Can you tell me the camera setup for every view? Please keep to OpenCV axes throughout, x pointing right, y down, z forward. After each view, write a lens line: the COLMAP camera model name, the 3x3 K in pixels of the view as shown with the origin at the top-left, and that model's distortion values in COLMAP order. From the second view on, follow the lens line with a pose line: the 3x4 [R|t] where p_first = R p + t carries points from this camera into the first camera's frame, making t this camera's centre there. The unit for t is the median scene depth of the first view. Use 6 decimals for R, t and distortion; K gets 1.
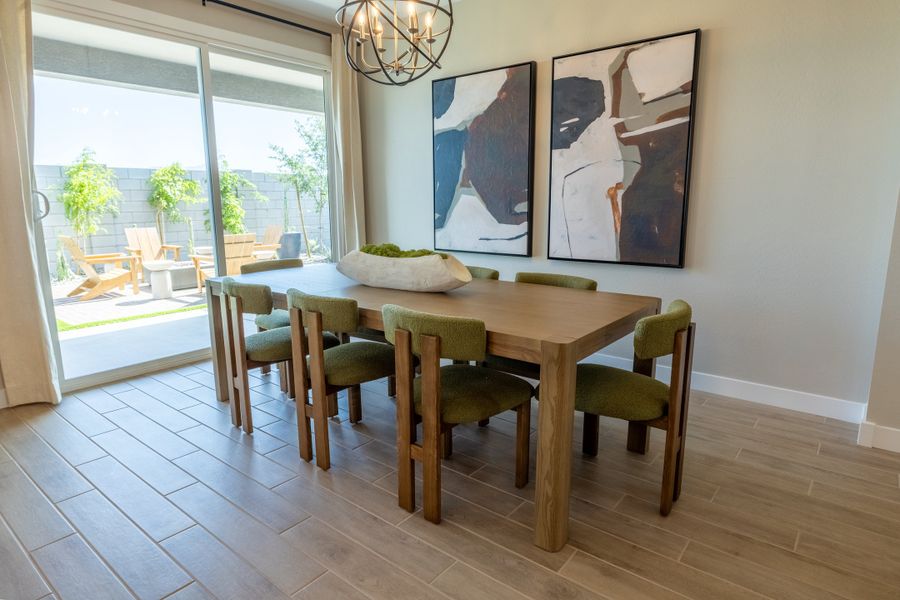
lens RADIAL K [[530.2, 0, 450.0], [0, 530.2, 300.0], [0, 0, 1]] dist [-0.005532, -0.000294]
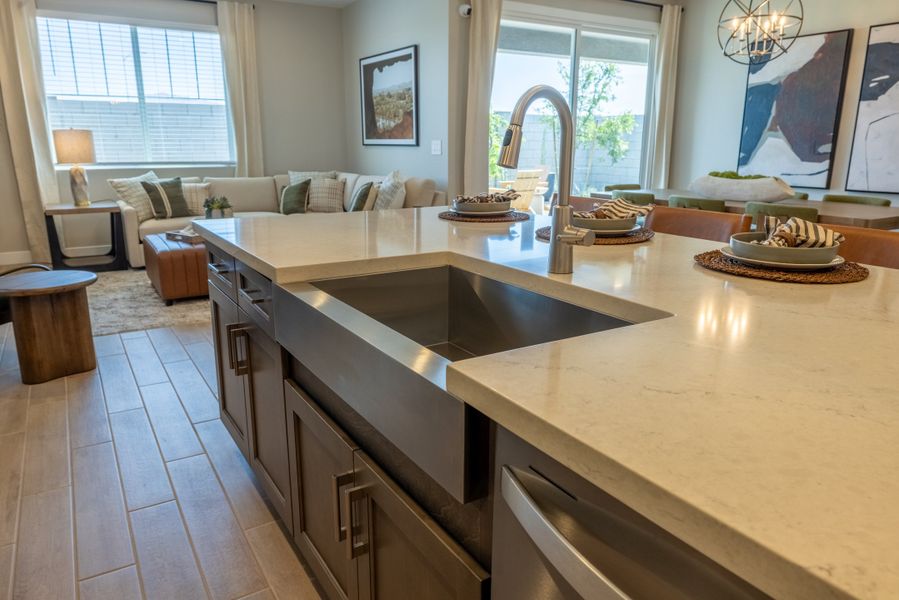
lens RADIAL K [[622.6, 0, 449.5], [0, 622.6, 300.0], [0, 0, 1]] dist [-0.003540, 0.000319]
pose [[0.942091, 0.091284, -0.322693, -0.189259], [-0.071182, 0.994746, 0.073583, 0.131571], [0.327715, -0.046352, 0.943639, -0.665387]]
